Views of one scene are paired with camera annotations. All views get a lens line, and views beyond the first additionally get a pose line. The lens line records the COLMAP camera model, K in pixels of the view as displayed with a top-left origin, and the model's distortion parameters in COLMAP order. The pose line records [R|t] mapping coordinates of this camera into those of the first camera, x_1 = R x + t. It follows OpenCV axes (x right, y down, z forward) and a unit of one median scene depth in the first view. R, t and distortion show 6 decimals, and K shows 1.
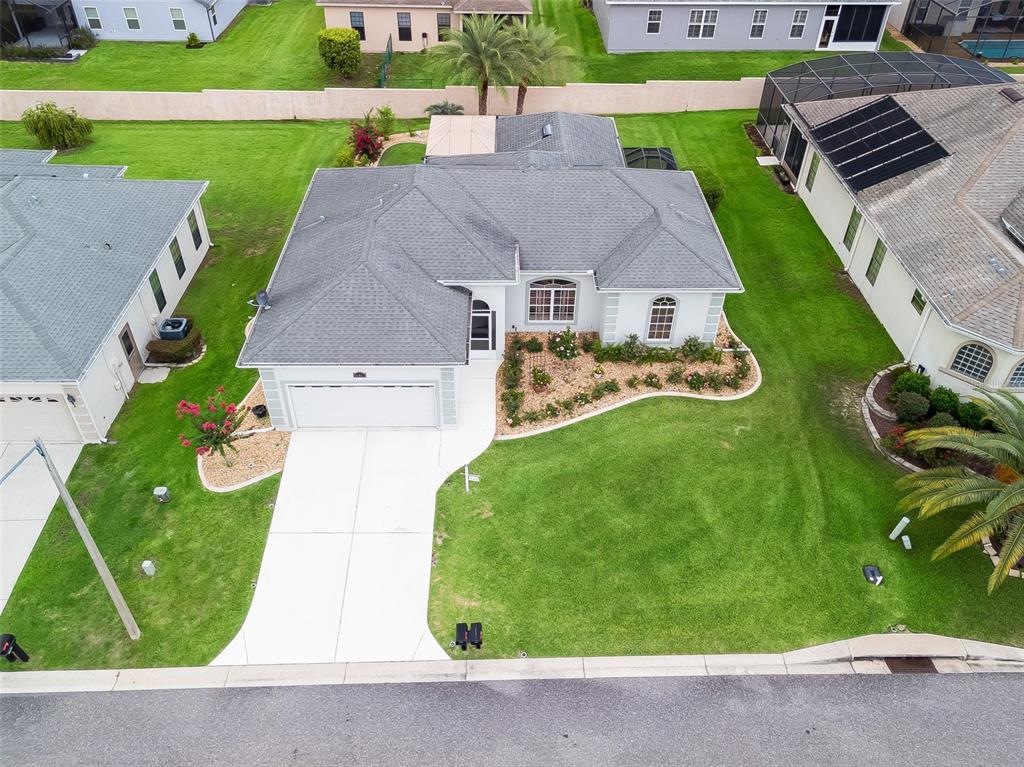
lens RADIAL K [[802.9, 0, 512.0], [0, 802.9, 383.5], [0, 0, 1]] dist [0.039393, -0.005844]
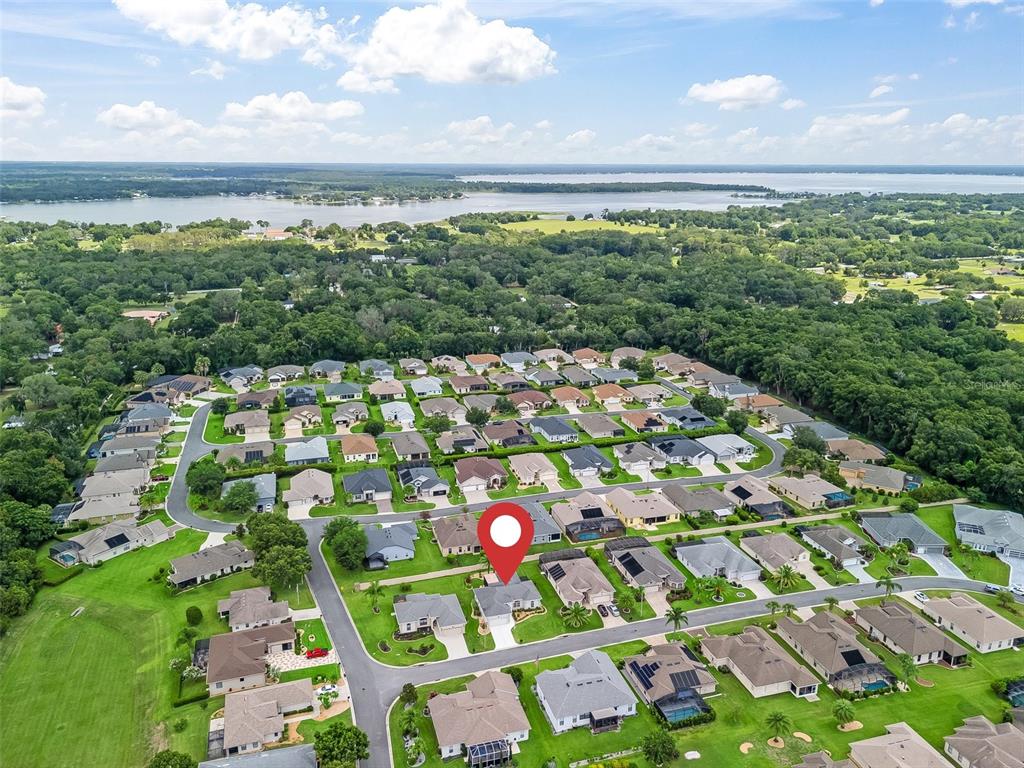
lens RADIAL K [[765.8, 0, 512.0], [0, 765.8, 384.0], [0, 0, 1]] dist [0.045089, -0.008190]
pose [[0.963137, -0.083340, 0.255778, -1.644177], [0.175897, 0.914489, -0.364376, 0.612013], [-0.203539, 0.395935, 0.895437, -6.126617]]
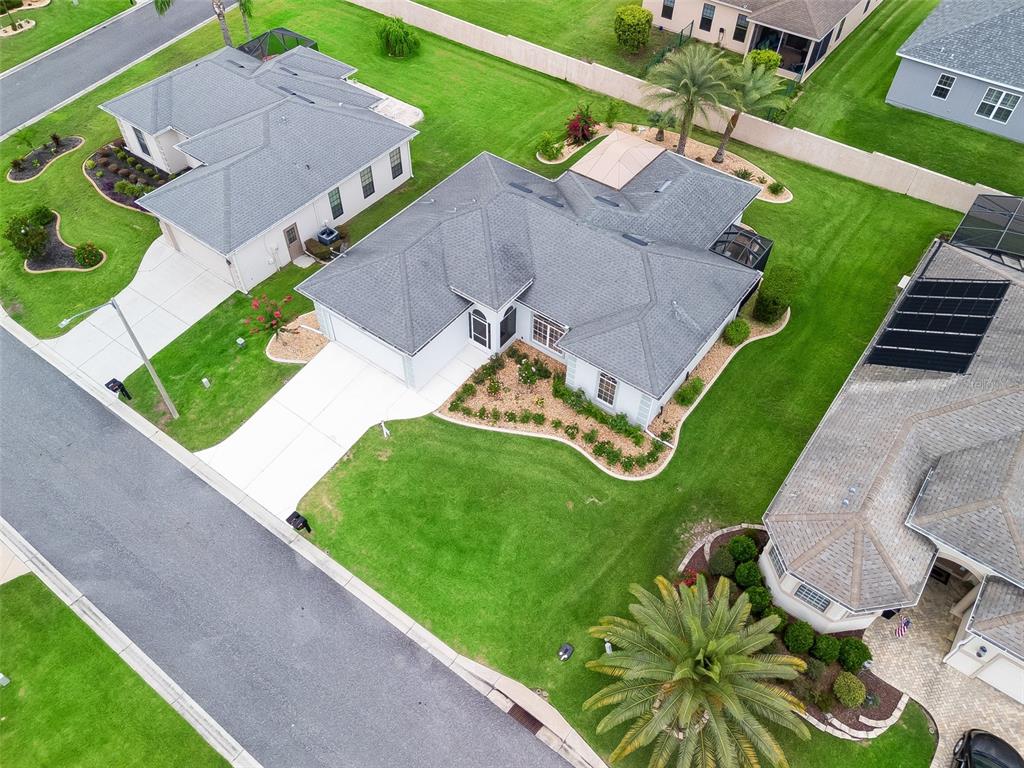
lens RADIAL K [[765.8, 0, 512.0], [0, 765.8, 384.0], [0, 0, 1]] dist [0.045089, -0.008190]
pose [[0.794243, 0.460675, -0.396178, 0.537004], [-0.387380, 0.886258, 0.253934, -0.329822], [0.468097, -0.048214, 0.882361, -0.063870]]
